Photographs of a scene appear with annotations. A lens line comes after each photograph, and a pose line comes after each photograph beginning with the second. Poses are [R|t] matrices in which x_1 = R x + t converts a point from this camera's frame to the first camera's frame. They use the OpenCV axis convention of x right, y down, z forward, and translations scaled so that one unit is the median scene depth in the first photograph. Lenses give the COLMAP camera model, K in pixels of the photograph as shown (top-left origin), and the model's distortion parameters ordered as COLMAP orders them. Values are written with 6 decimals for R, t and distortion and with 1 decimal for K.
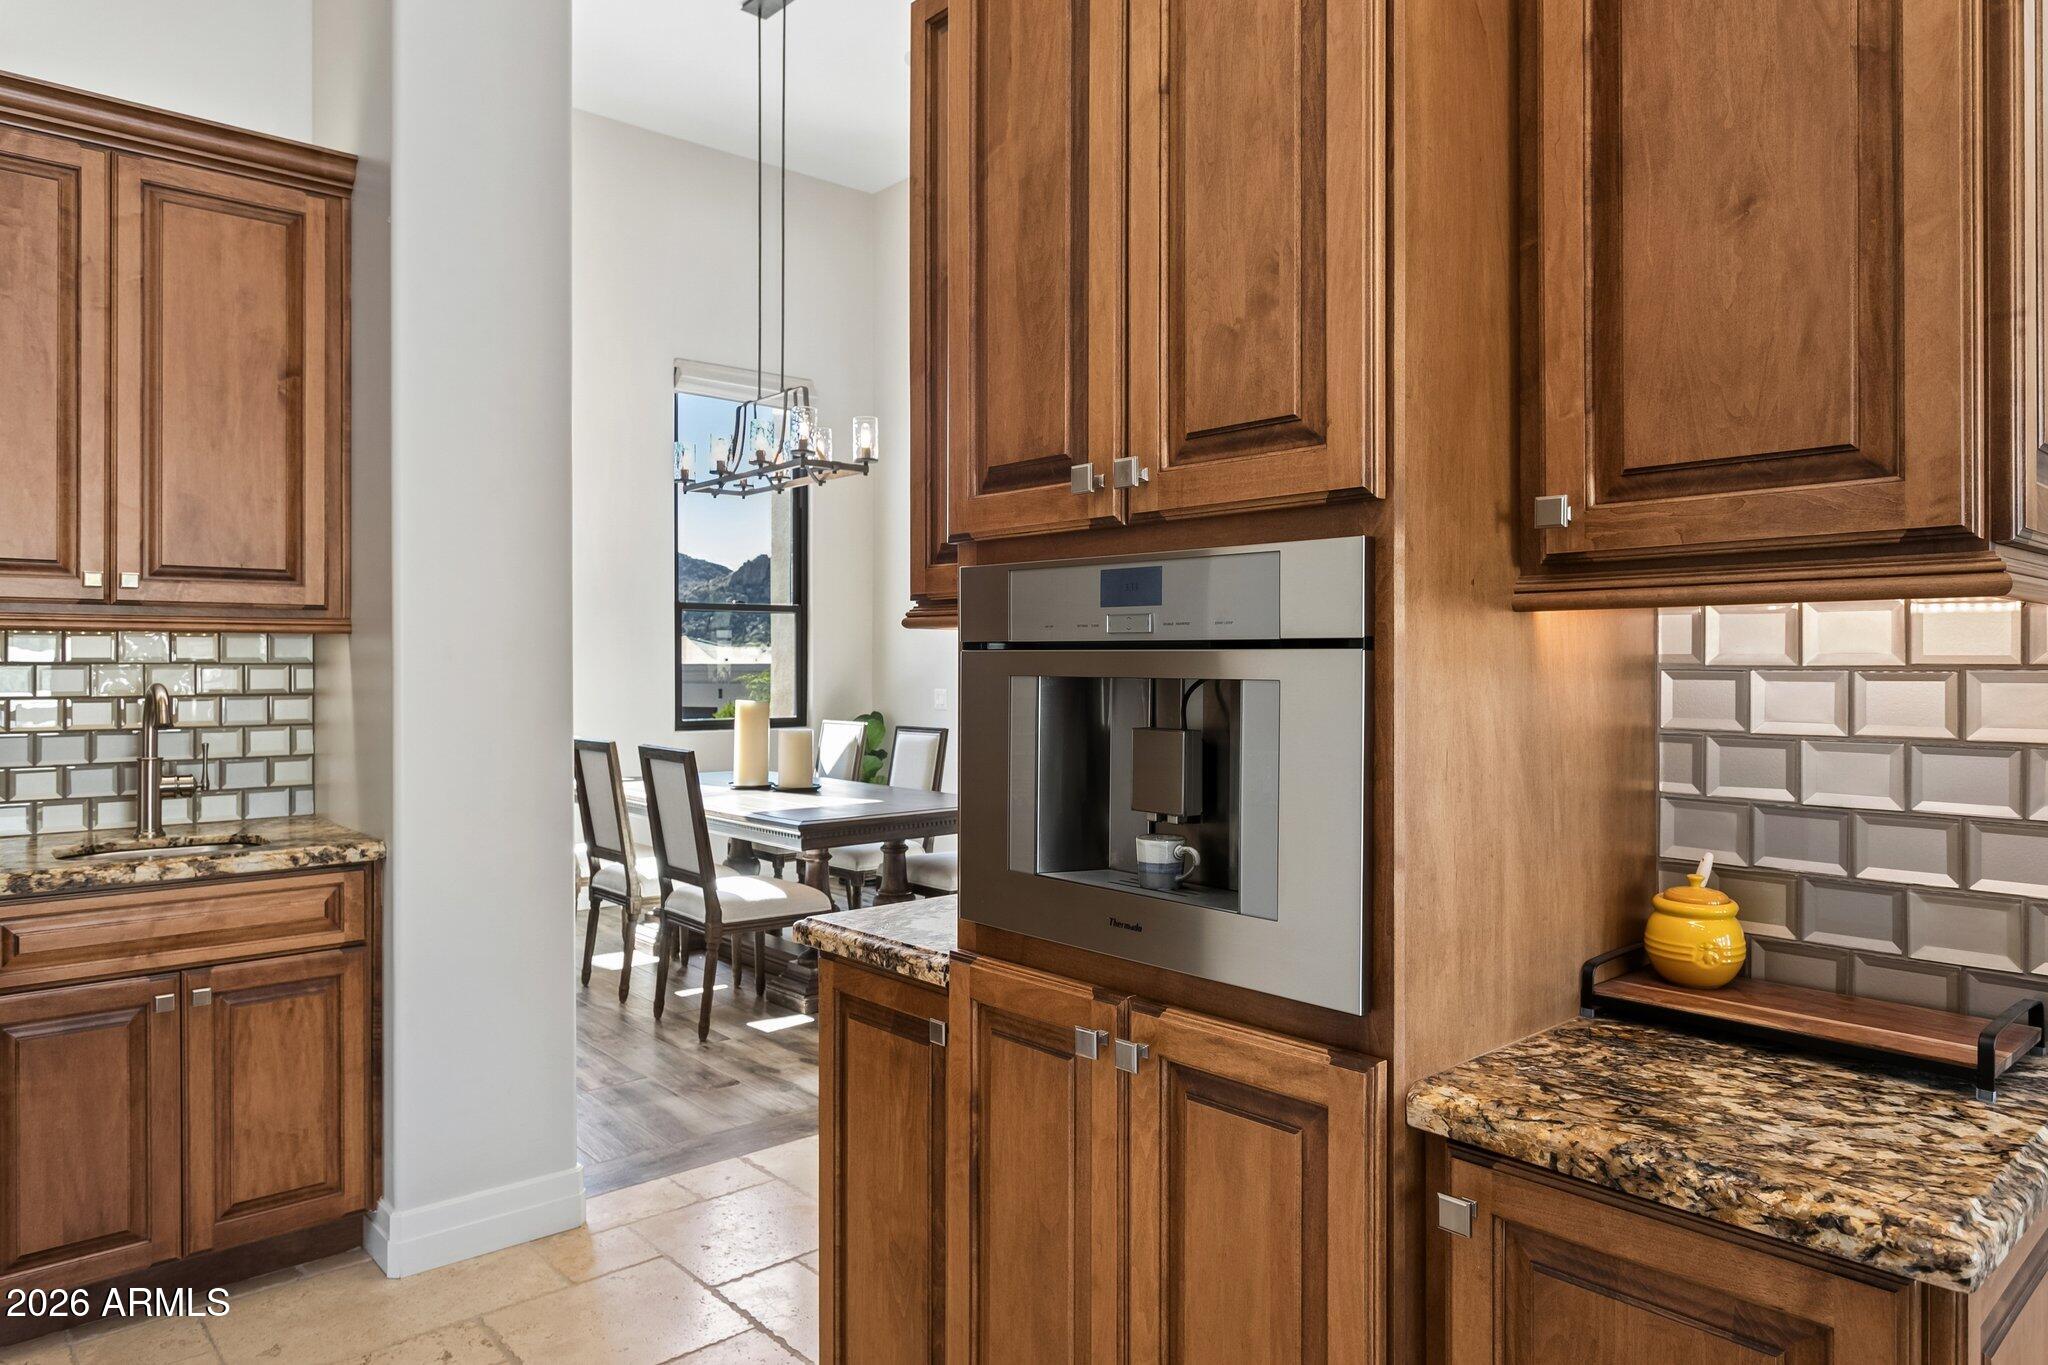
lens RADIAL K [[1272.8, 0, 1020.9], [0, 1272.8, 662.4], [0, 0, 1]] dist [-0.003980, -0.001517]
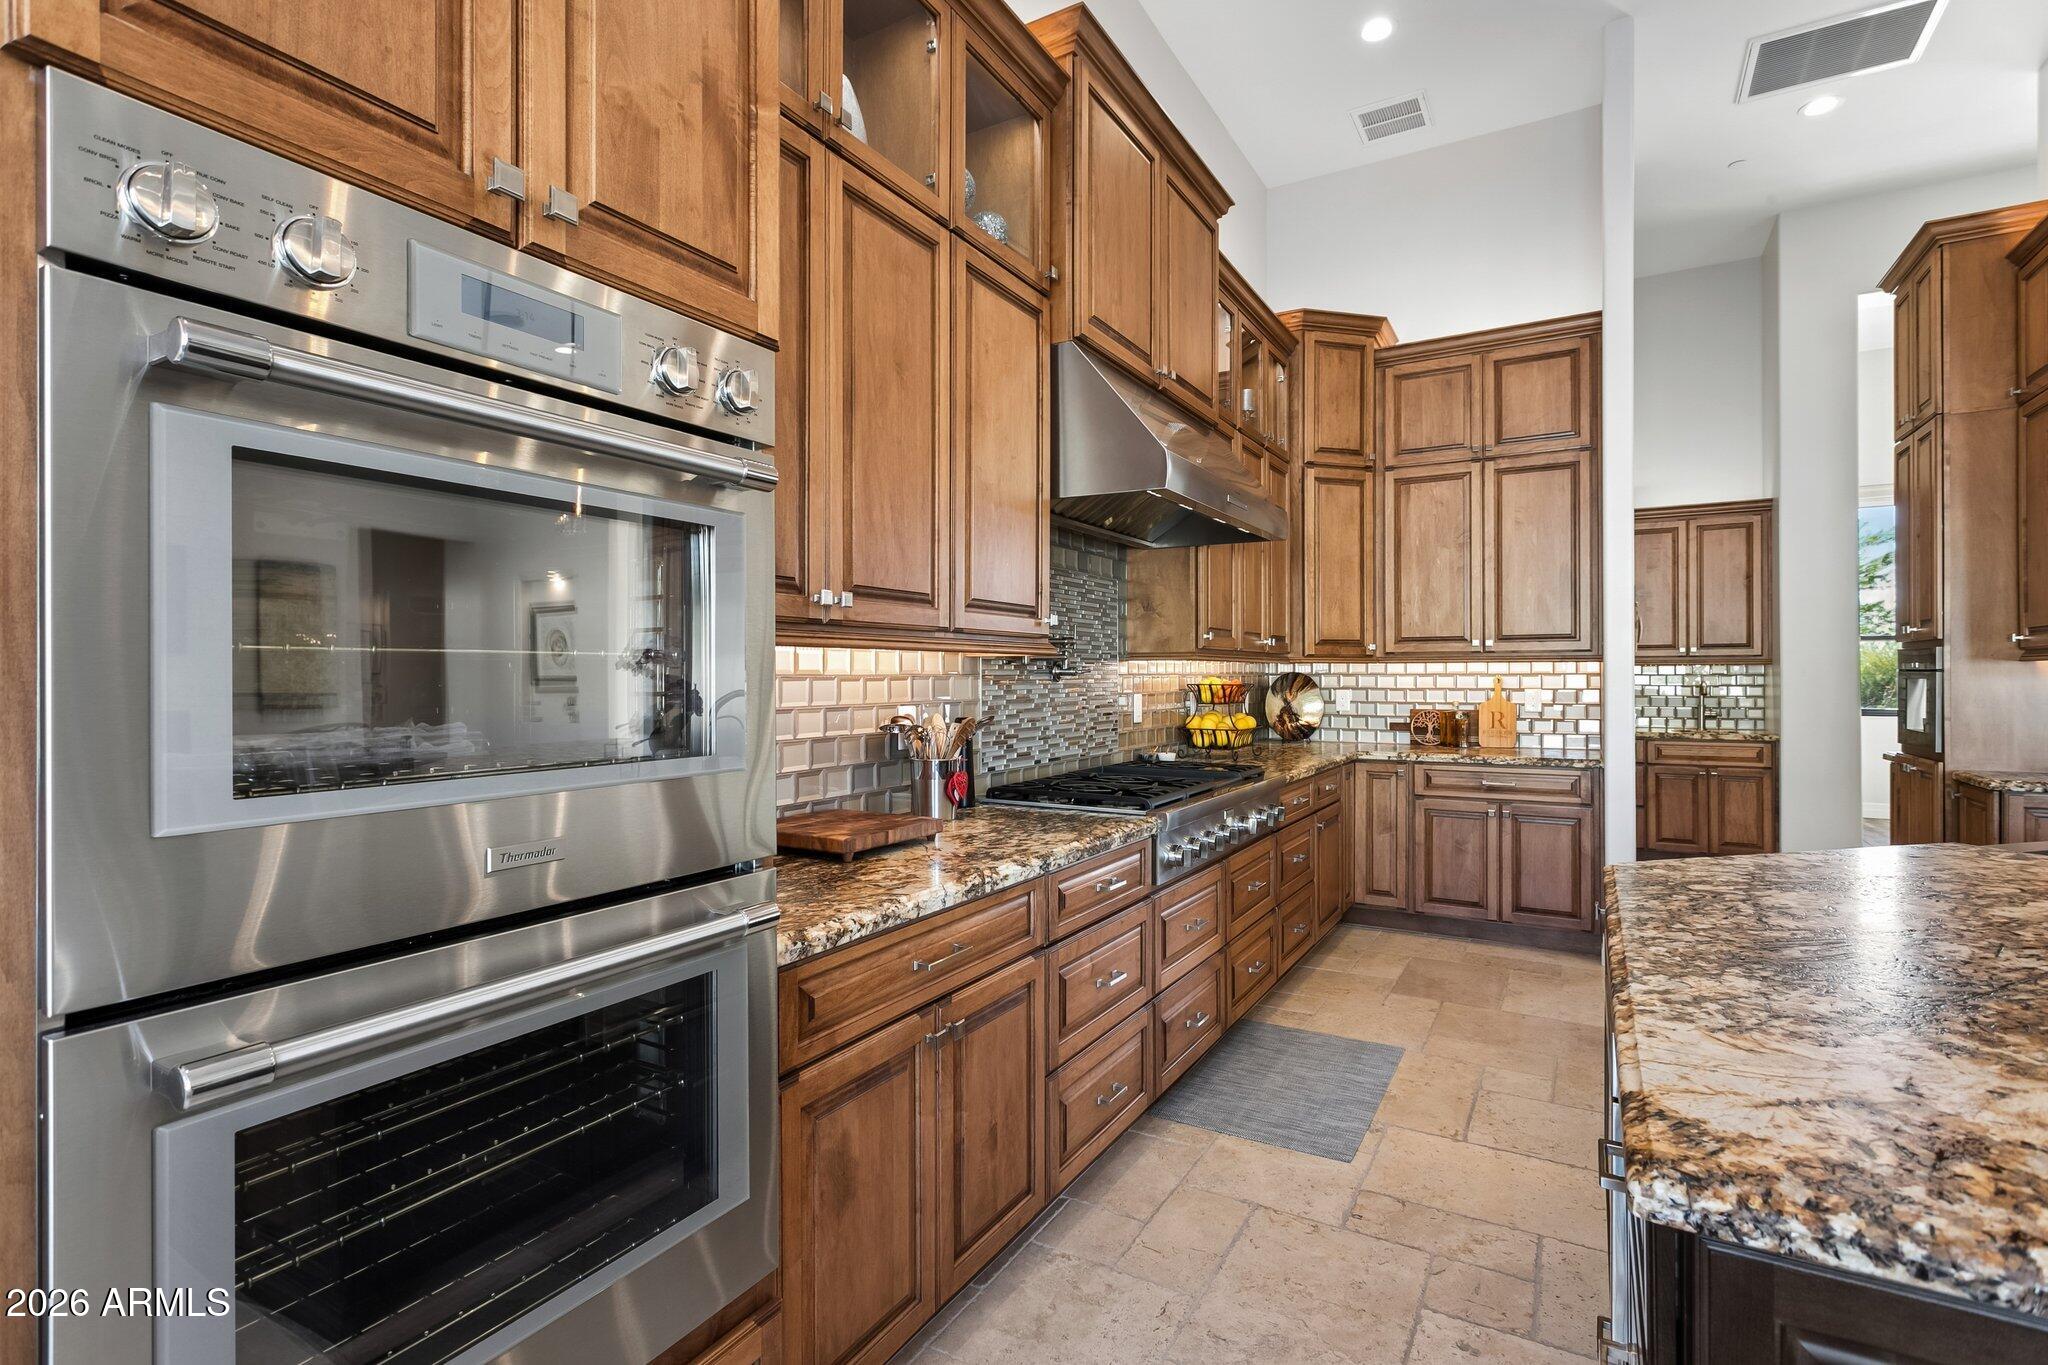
lens RADIAL K [[981.0, 0, 1013.5], [0, 981.0, 676.3], [0, 0, 1]] dist [0.002665, 0.000520]
pose [[0.306963, -0.001774, -0.951720, 1.128448], [0.005481, 0.999985, -0.000096, -0.005435], [0.951706, -0.005187, 0.306969, -1.395151]]
